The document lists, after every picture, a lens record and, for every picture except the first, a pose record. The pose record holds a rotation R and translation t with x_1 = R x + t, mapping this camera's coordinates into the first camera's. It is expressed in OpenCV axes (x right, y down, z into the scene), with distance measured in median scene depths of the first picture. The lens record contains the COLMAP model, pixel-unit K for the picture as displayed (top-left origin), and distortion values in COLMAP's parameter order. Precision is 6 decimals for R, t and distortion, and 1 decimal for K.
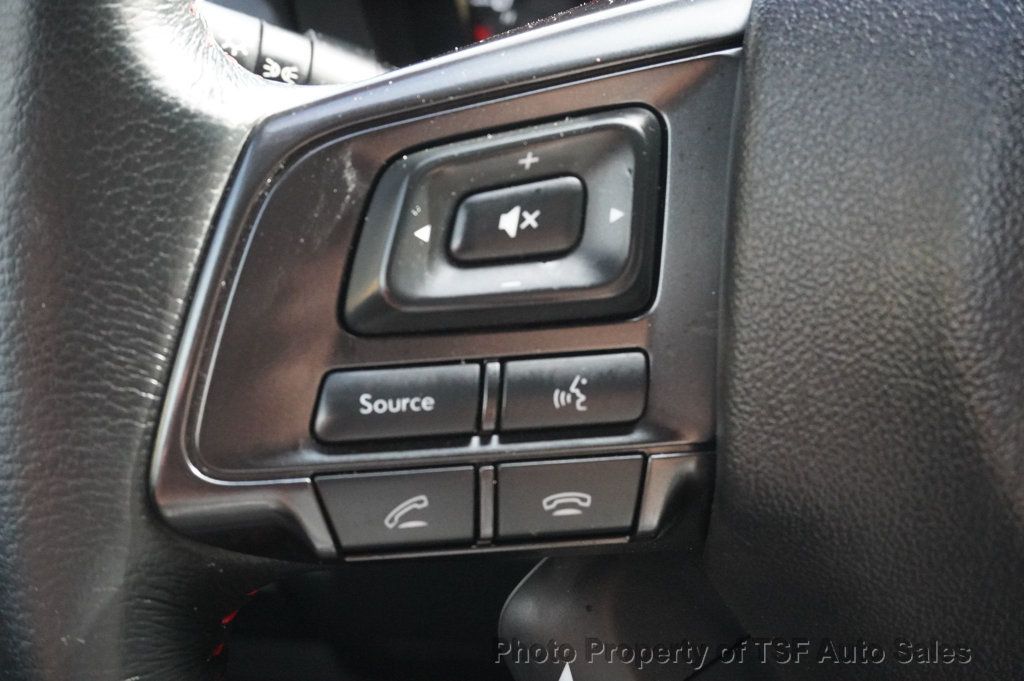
lens RADIAL K [[1153.3, 0, 512.6], [0, 1153.3, 337.7], [0, 0, 1]] dist [-0.007467, 0.000000]
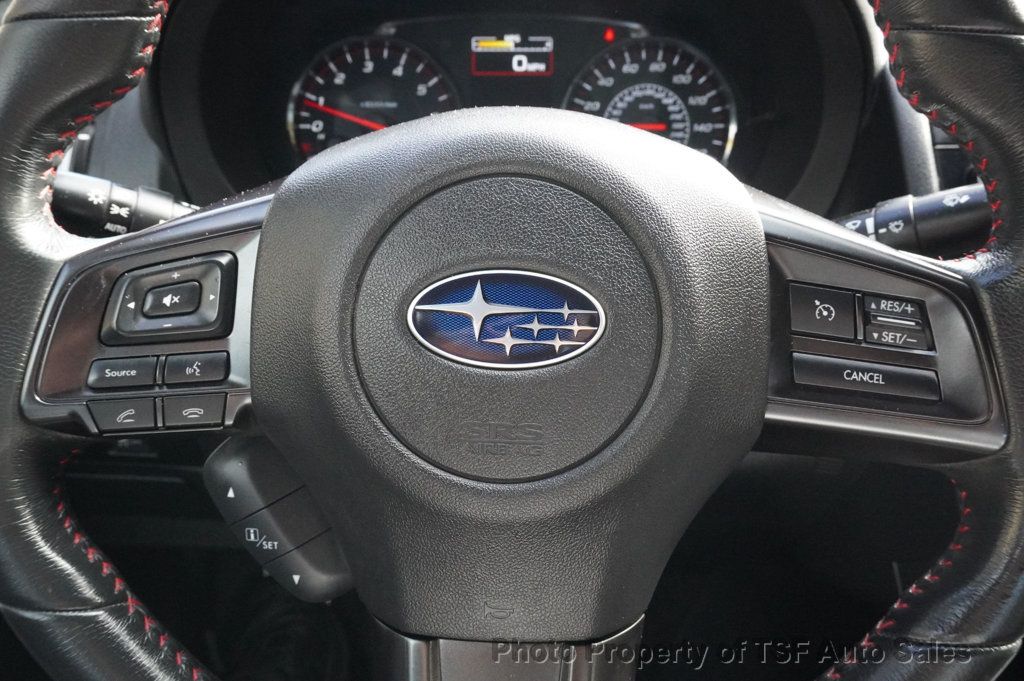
lens RADIAL K [[970.0, 0, 506.6], [0, 970.0, 344.2], [0, 0, 1]] dist [-0.012061, 0.000000]
pose [[0.999890, 0.001163, 0.014782, 0.702871], [-0.001526, 0.999697, 0.024563, -0.058139], [-0.014749, -0.024583, 0.999589, -1.113472]]
